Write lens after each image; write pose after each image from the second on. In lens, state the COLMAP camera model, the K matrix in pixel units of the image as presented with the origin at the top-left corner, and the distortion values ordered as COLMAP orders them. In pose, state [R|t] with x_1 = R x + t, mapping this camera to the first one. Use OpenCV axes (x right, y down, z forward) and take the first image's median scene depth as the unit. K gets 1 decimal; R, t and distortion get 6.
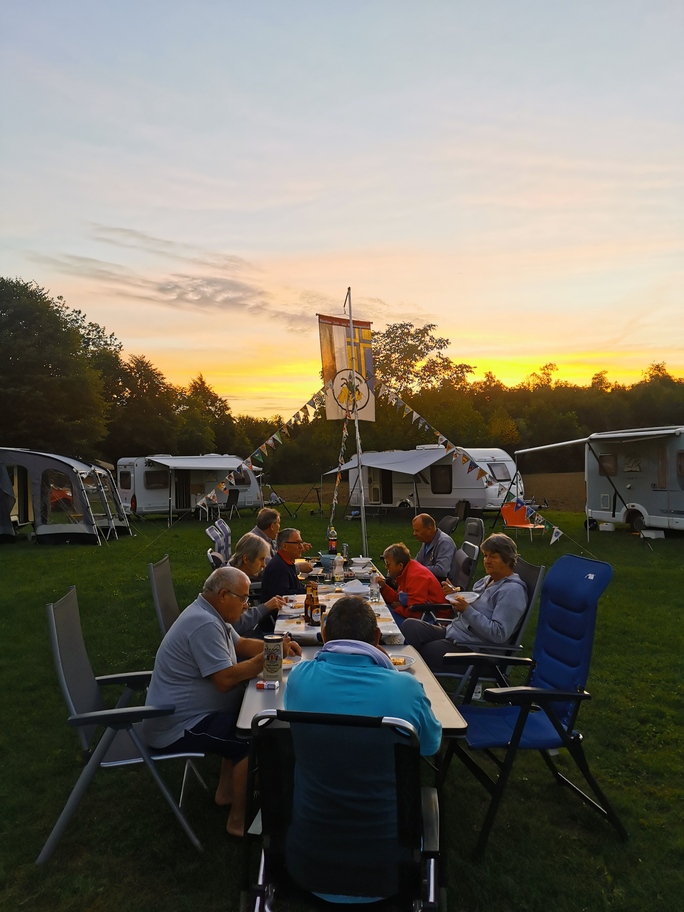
lens RADIAL K [[692.4, 0, 342.0], [0, 692.4, 456.0], [0, 0, 1]] dist [0.063320, 0.002360]
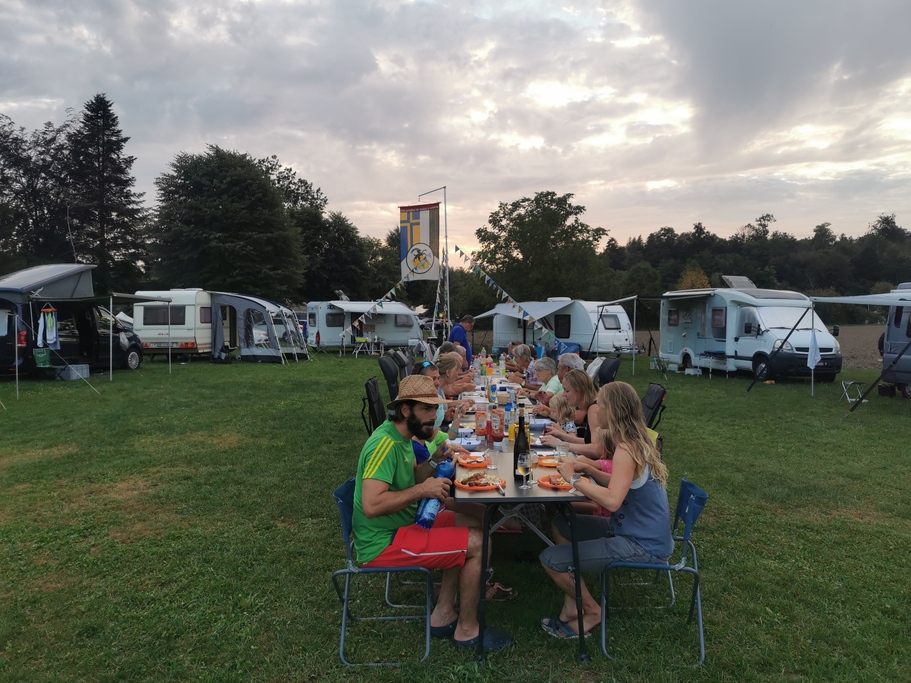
lens RADIAL K [[690.4, 0, 455.5], [0, 690.4, 341.5], [0, 0, 1]] dist [0.066451, -0.079780]
pose [[0.990828, 0.033345, -0.130948, 0.099208], [-0.026328, 0.998142, 0.054951, -0.001462], [0.132537, -0.051000, 0.989865, -0.184036]]
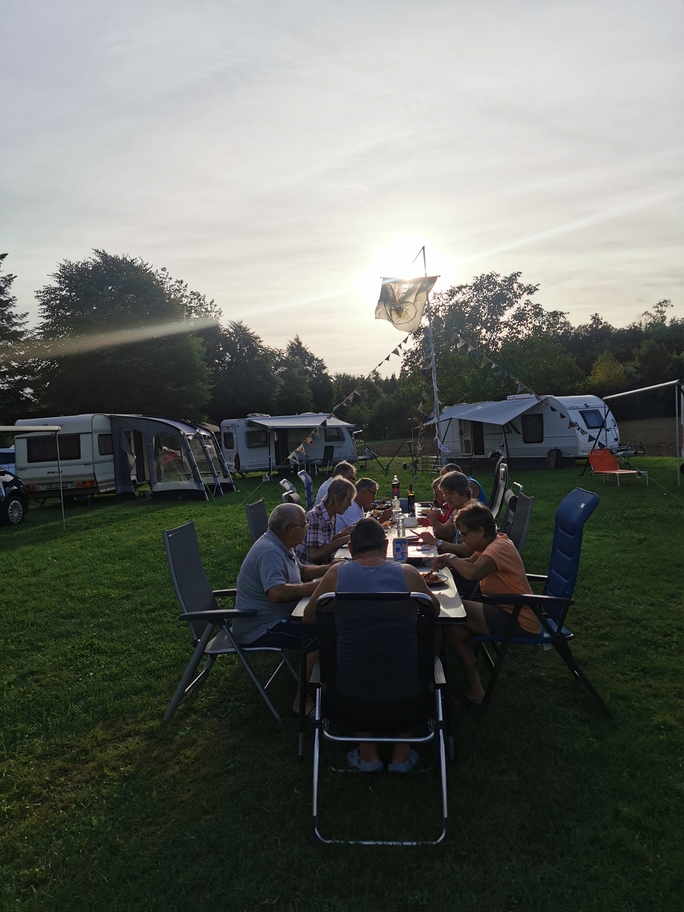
lens RADIAL K [[691.1, 0, 342.0], [0, 691.1, 456.0], [0, 0, 1]] dist [0.066451, -0.079780]
pose [[0.988859, -0.032103, -0.145351, 0.014062], [0.041407, 0.997251, 0.061443, 0.000171], [0.142979, -0.066777, 0.987470, -0.025512]]
